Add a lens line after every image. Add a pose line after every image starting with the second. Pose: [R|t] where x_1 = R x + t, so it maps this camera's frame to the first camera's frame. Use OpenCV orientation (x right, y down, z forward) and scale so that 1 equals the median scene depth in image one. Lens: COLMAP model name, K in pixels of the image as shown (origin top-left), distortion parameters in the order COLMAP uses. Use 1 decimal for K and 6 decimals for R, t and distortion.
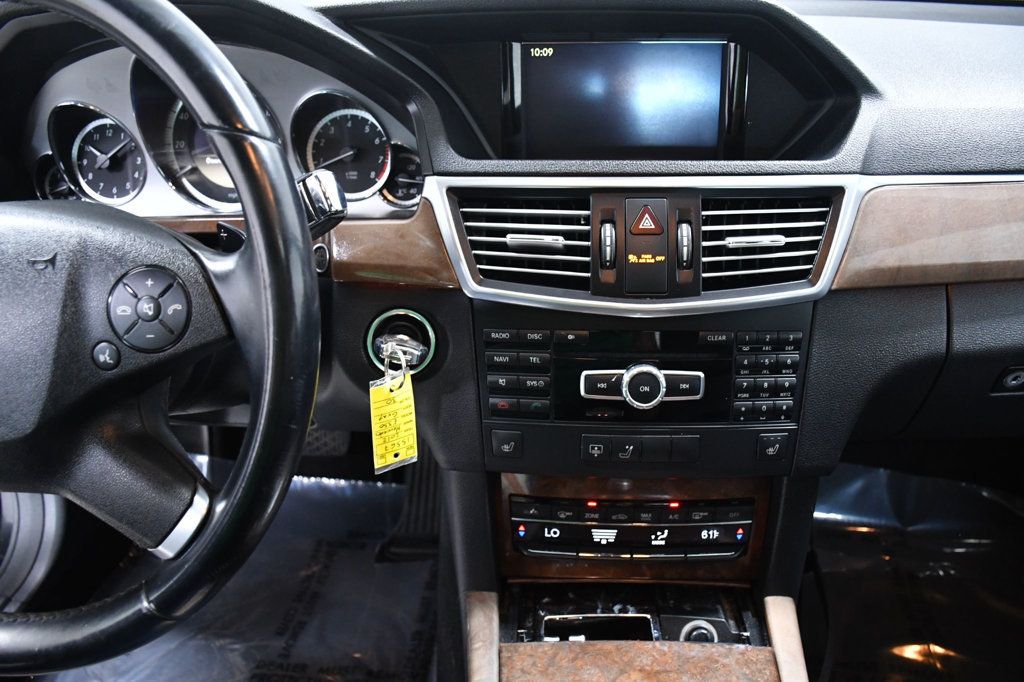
lens RADIAL K [[799.2, 0, 517.2], [0, 799.2, 340.5], [0, 0, 1]] dist [-0.122520, 0.042082]
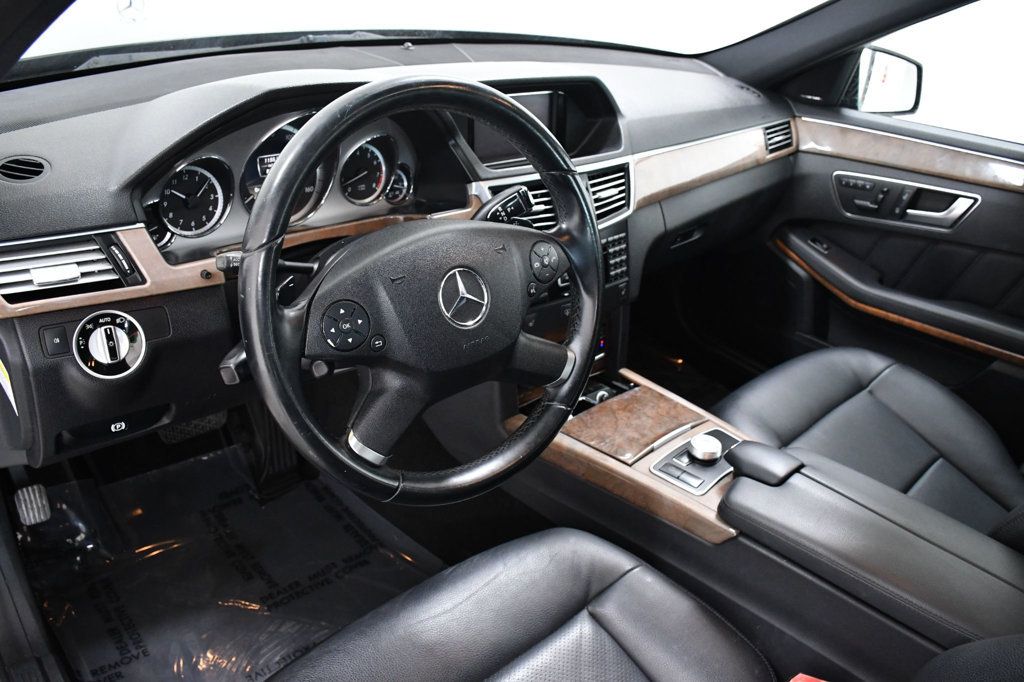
lens RADIAL K [[799.2, 0, 508.1], [0, 799.2, 348.6], [0, 0, 1]] dist [-0.122520, 0.042082]
pose [[0.676823, -0.266165, 0.686343, -1.228782], [0.219113, 0.962928, 0.157352, -0.103496], [-0.702780, 0.043887, 0.710052, -0.238507]]
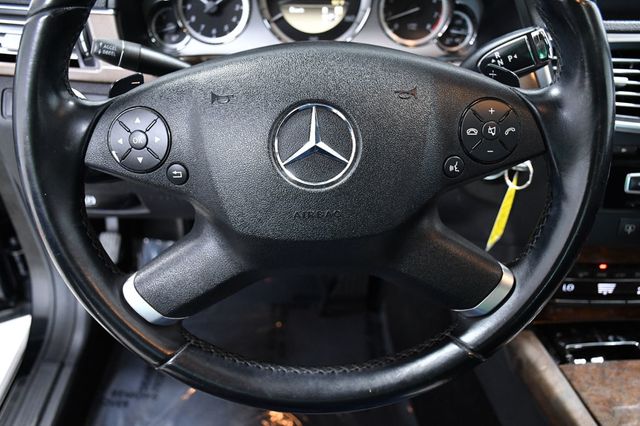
lens RADIAL K [[597.2, 0, 317.2], [0, 597.2, 211.6], [0, 0, 1]] dist [-0.035870, 0.000000]
pose [[0.993066, -0.015852, 0.116485, -0.537794], [0.004125, 0.994955, 0.100238, -0.002794], [-0.117486, -0.099062, 0.988121, 0.013587]]
